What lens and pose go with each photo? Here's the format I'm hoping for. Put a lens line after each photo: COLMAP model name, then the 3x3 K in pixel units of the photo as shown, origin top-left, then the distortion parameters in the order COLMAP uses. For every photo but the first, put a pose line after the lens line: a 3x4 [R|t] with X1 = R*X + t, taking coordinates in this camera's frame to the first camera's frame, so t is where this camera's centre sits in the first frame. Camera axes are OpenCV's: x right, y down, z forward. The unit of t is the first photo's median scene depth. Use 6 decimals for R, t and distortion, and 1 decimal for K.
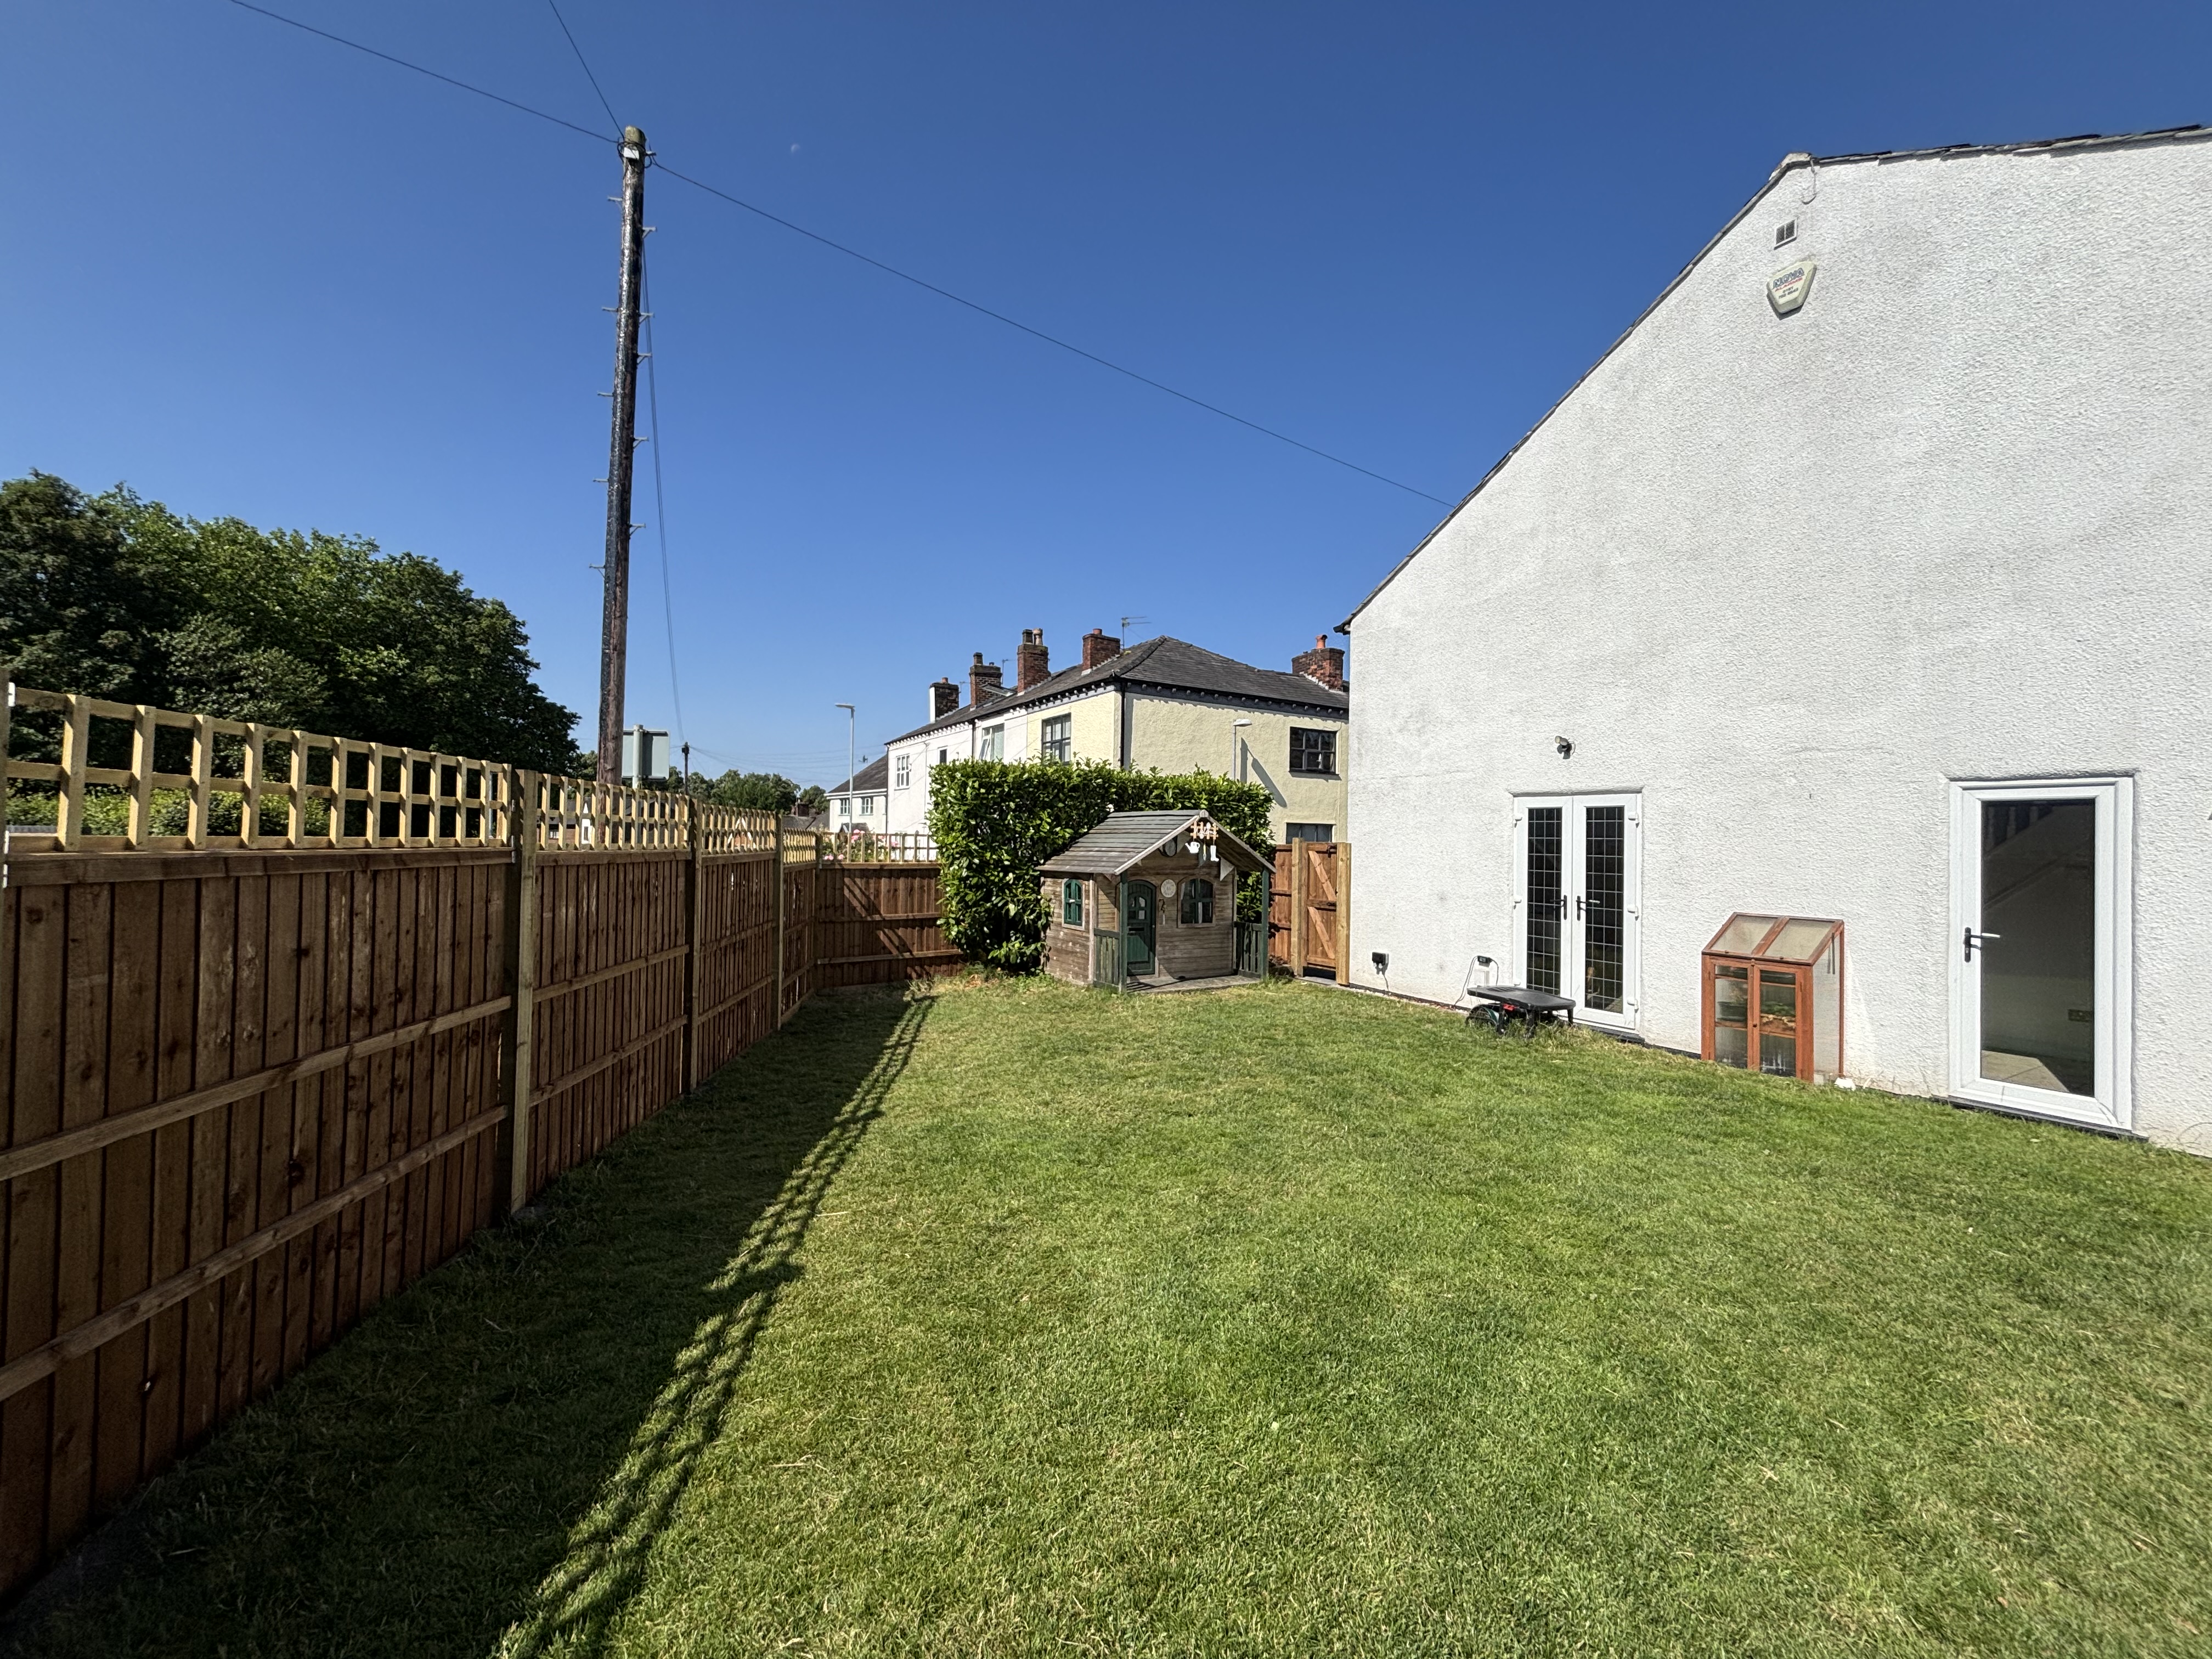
lens RADIAL K [[888.4, 0, 1112.8], [0, 888.4, 831.3], [0, 0, 1]] dist [-0.002848, -0.000772]
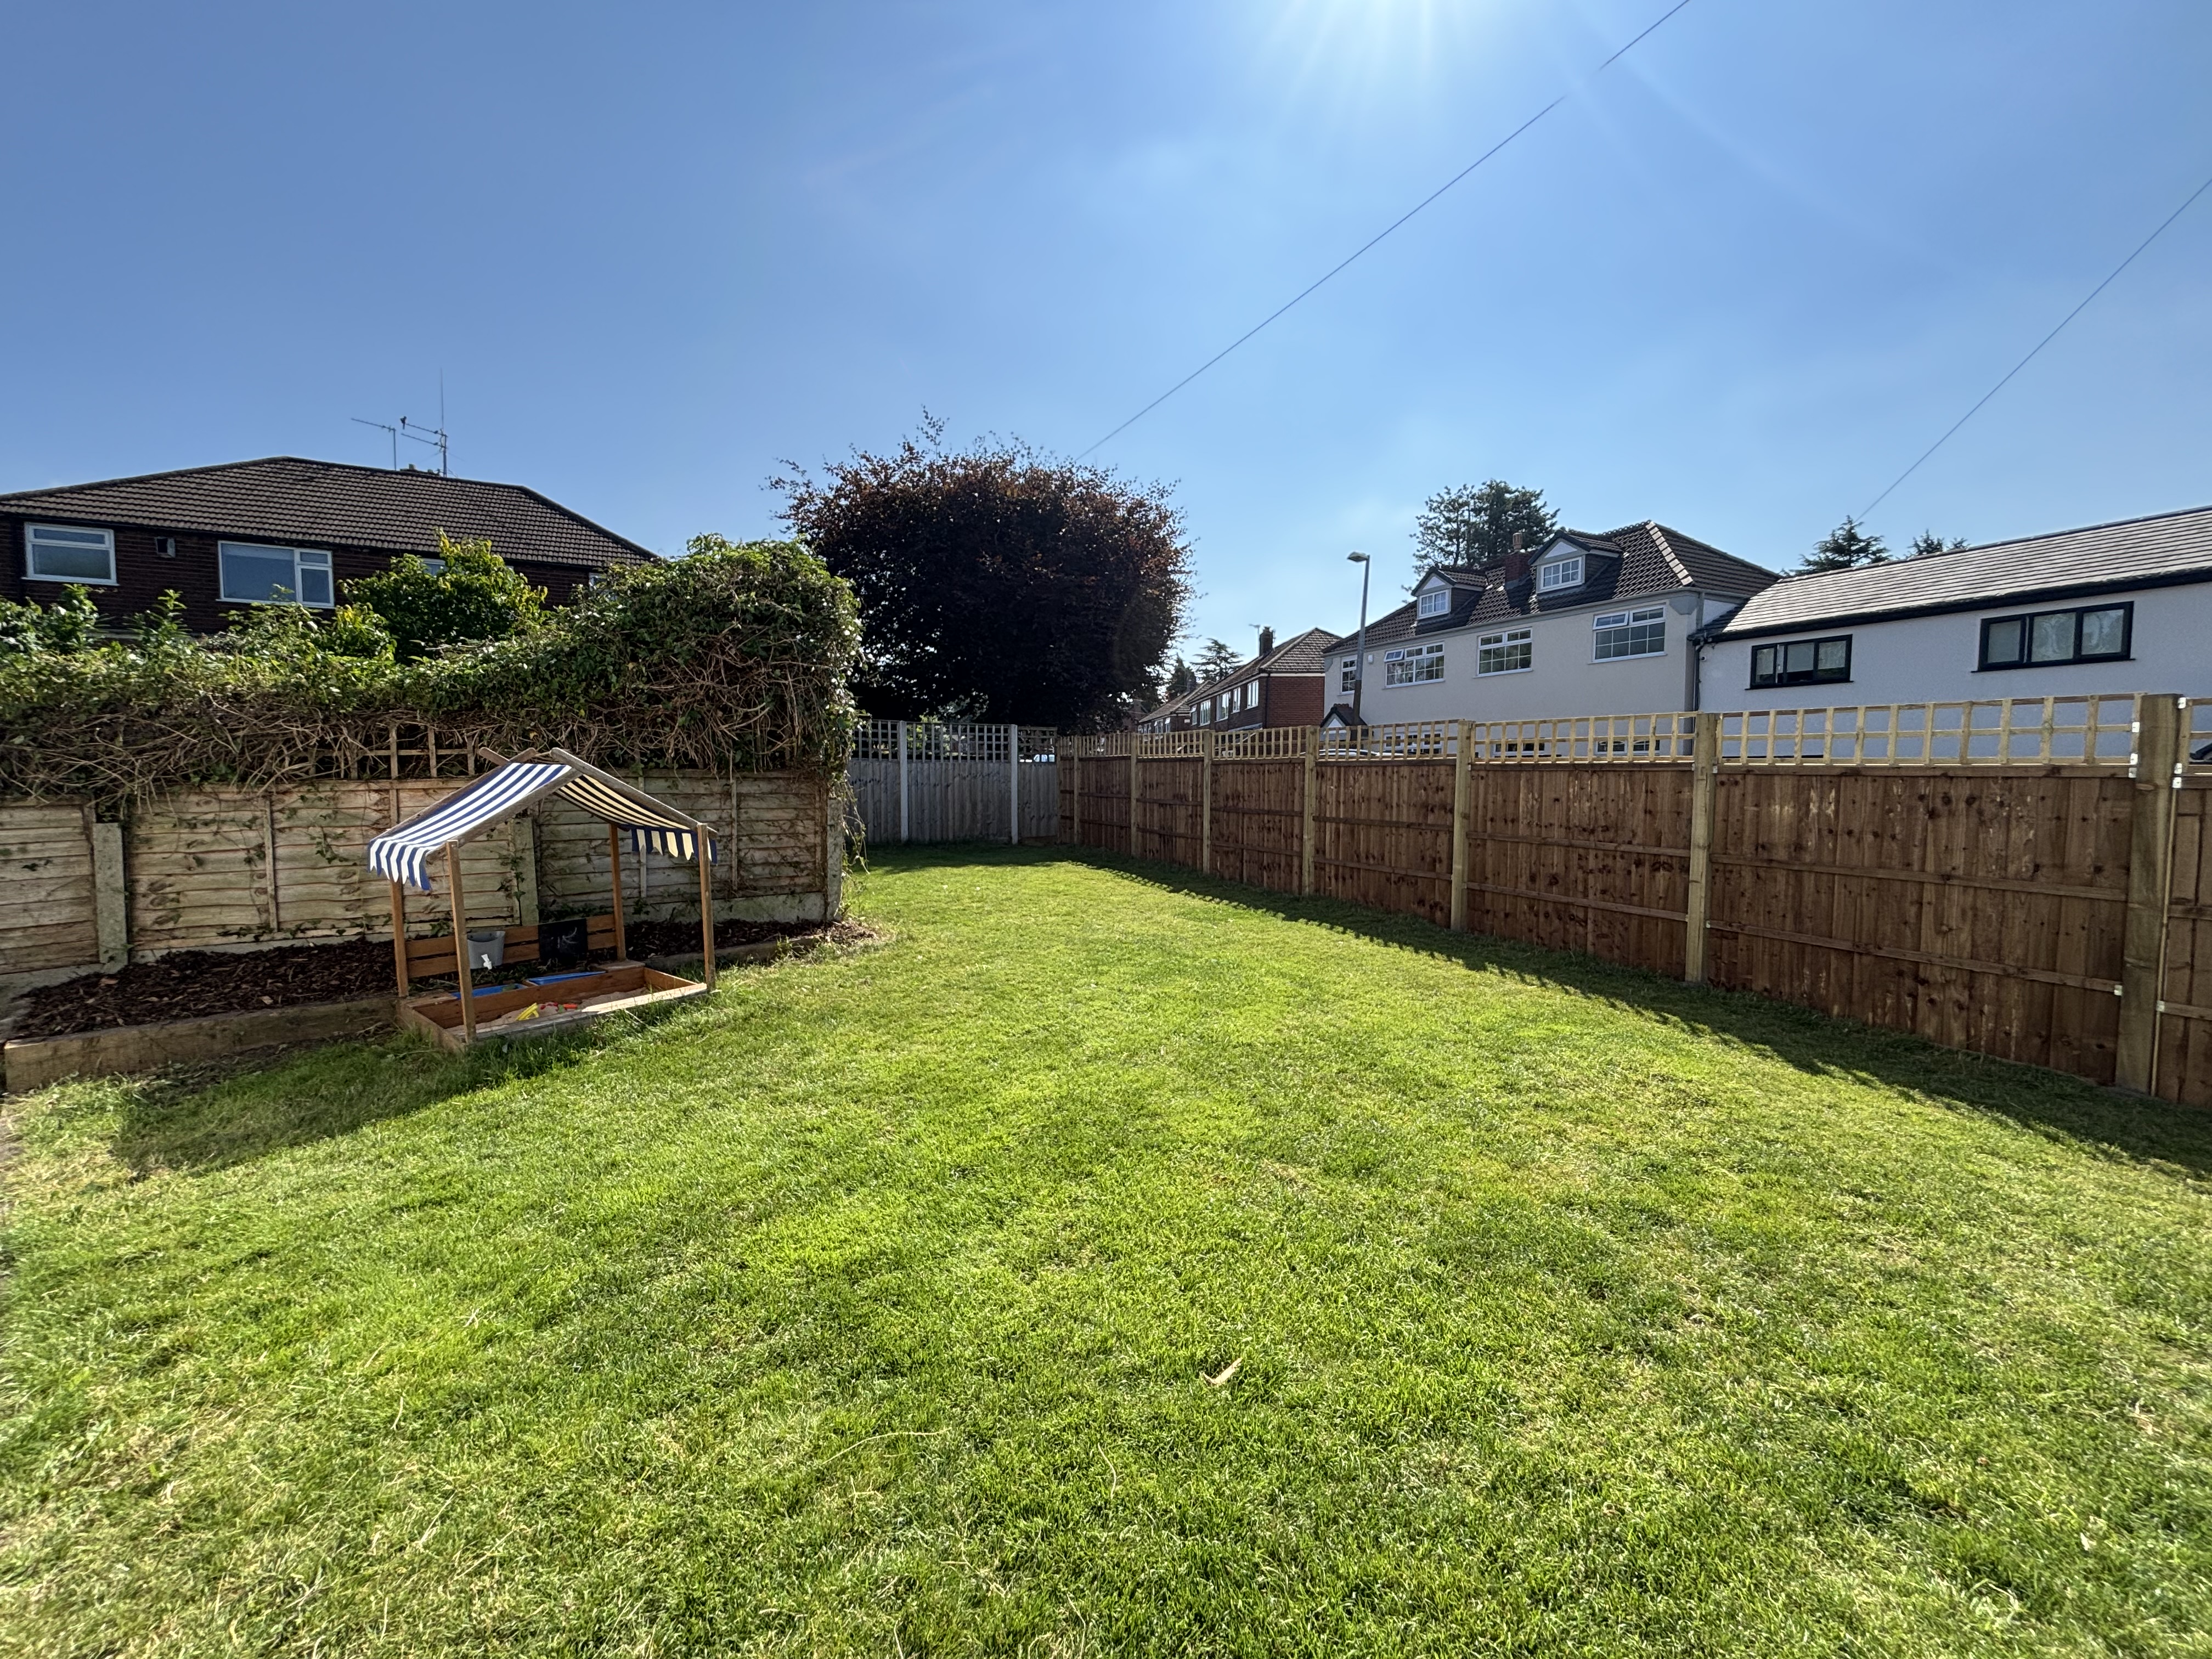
lens RADIAL K [[888.4, 0, 1104.8], [0, 888.4, 828.9], [0, 0, 1]] dist [-0.002848, -0.000772]
pose [[-0.949824, 0.000141, -0.312784, 0.316548], [-0.015742, 0.998711, 0.048255, 0.028840], [0.312387, 0.050758, -0.948598, 0.791085]]
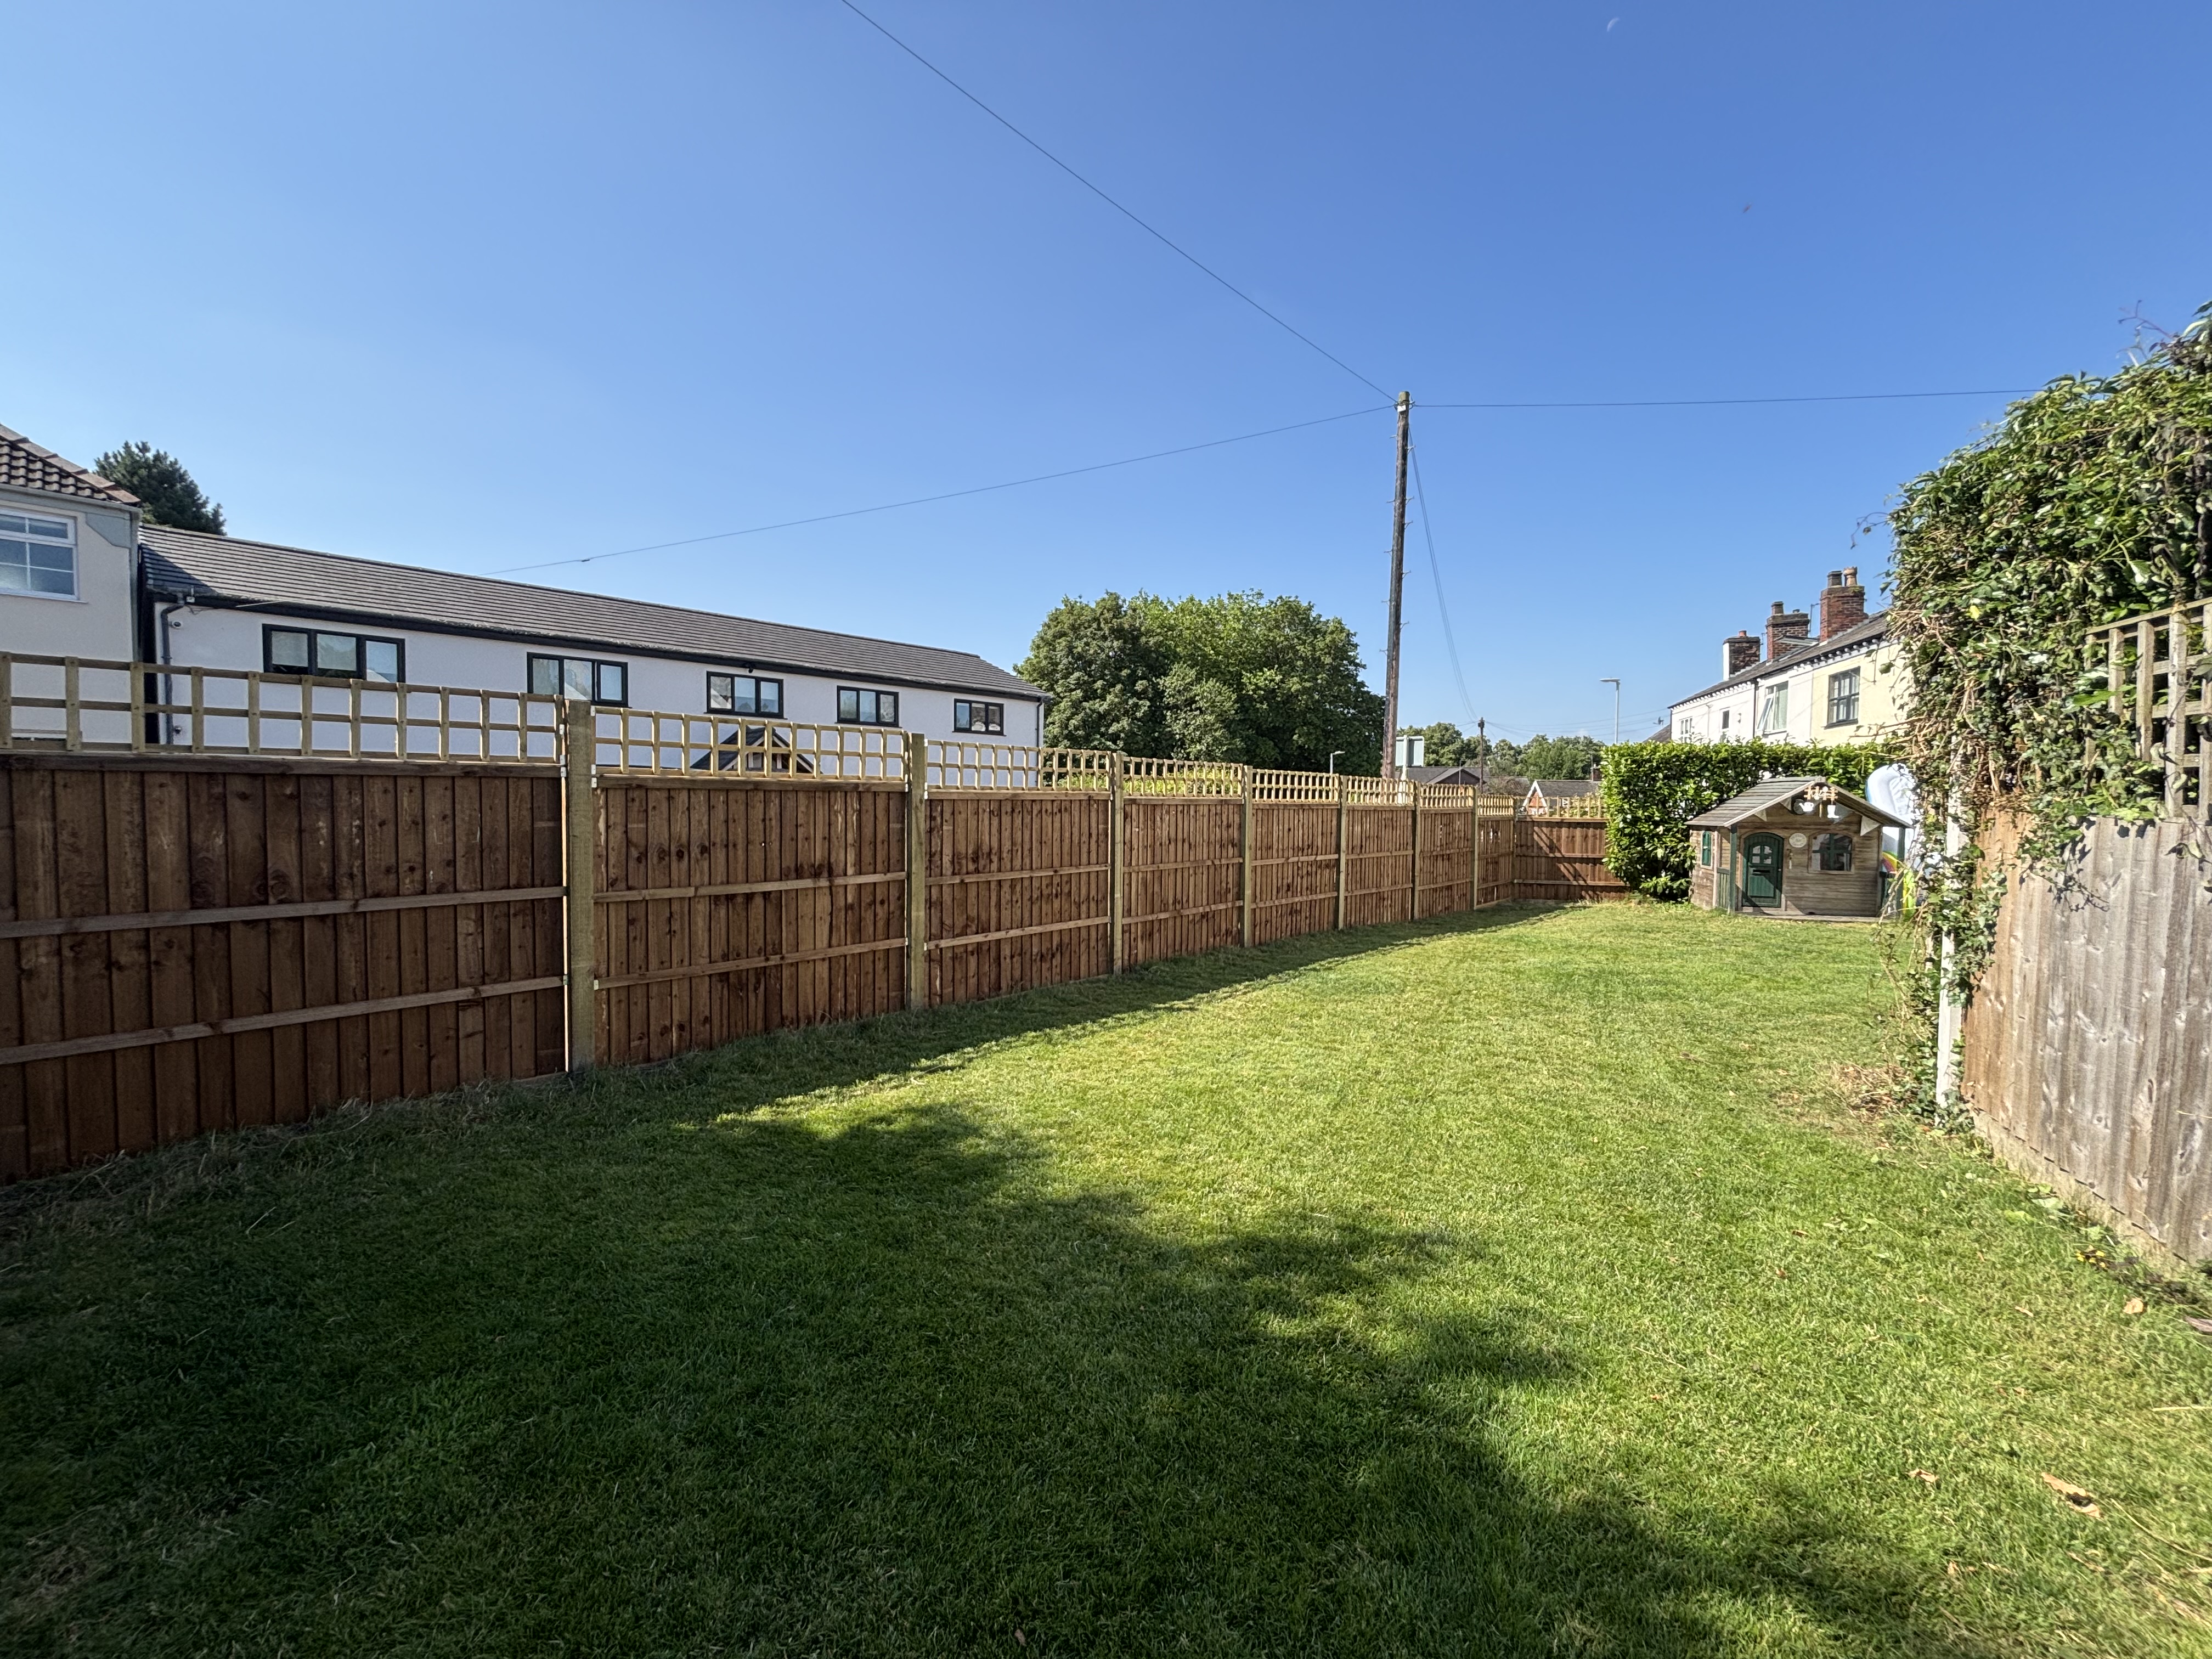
lens RADIAL K [[888.4, 0, 1097.8], [0, 888.4, 835.8], [0, 0, 1]] dist [-0.002848, -0.000772]
pose [[0.645972, 0.024651, -0.762963, 0.358998], [0.008091, 0.999201, 0.039134, 0.002353], [0.763318, -0.031452, 0.645256, -0.515519]]
